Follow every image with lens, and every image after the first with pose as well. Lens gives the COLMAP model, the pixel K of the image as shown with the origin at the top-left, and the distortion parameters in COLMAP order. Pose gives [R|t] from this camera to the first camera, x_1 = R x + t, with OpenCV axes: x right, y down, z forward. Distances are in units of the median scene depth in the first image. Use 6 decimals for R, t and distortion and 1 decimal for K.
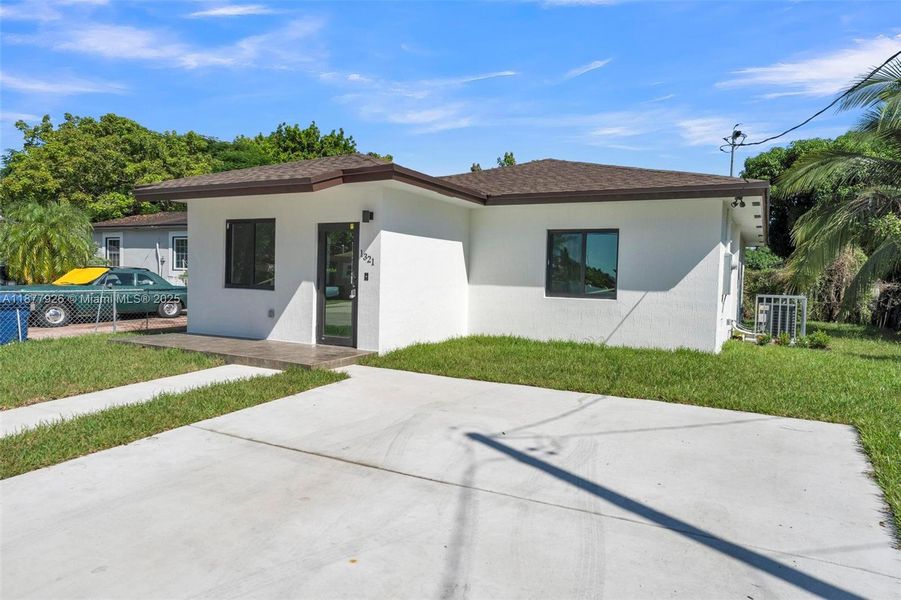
lens RADIAL K [[588.3, 0, 450.9], [0, 588.3, 319.9], [0, 0, 1]] dist [0.002381, 0.000525]
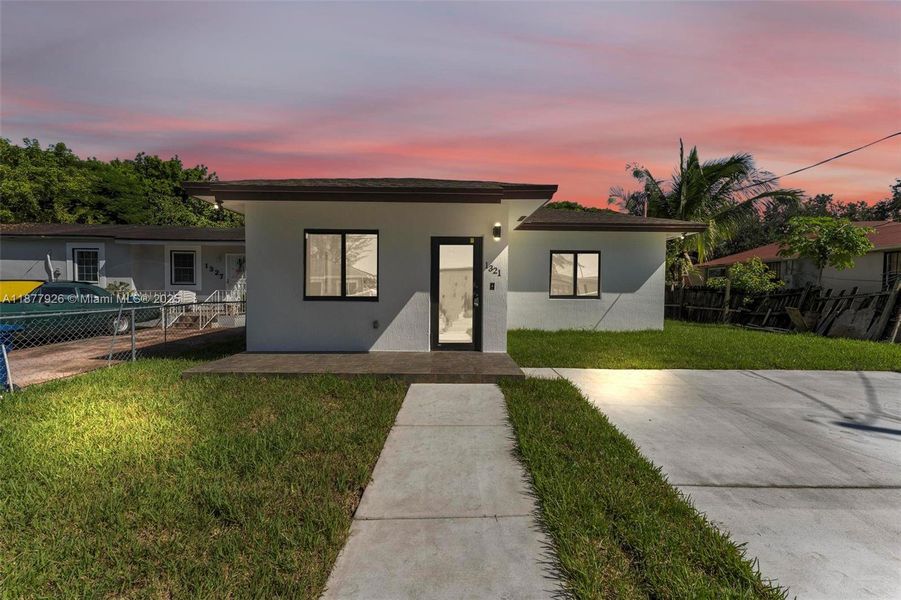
lens RADIAL K [[366.4, 0, 451.0], [0, 366.4, 305.3], [0, 0, 1]] dist [0.000222, 0.000010]
pose [[0.867362, -0.042700, 0.495843, -0.472799], [0.050840, 0.998703, -0.002928, -0.034067], [-0.495075, 0.027748, 0.868407, 0.374207]]
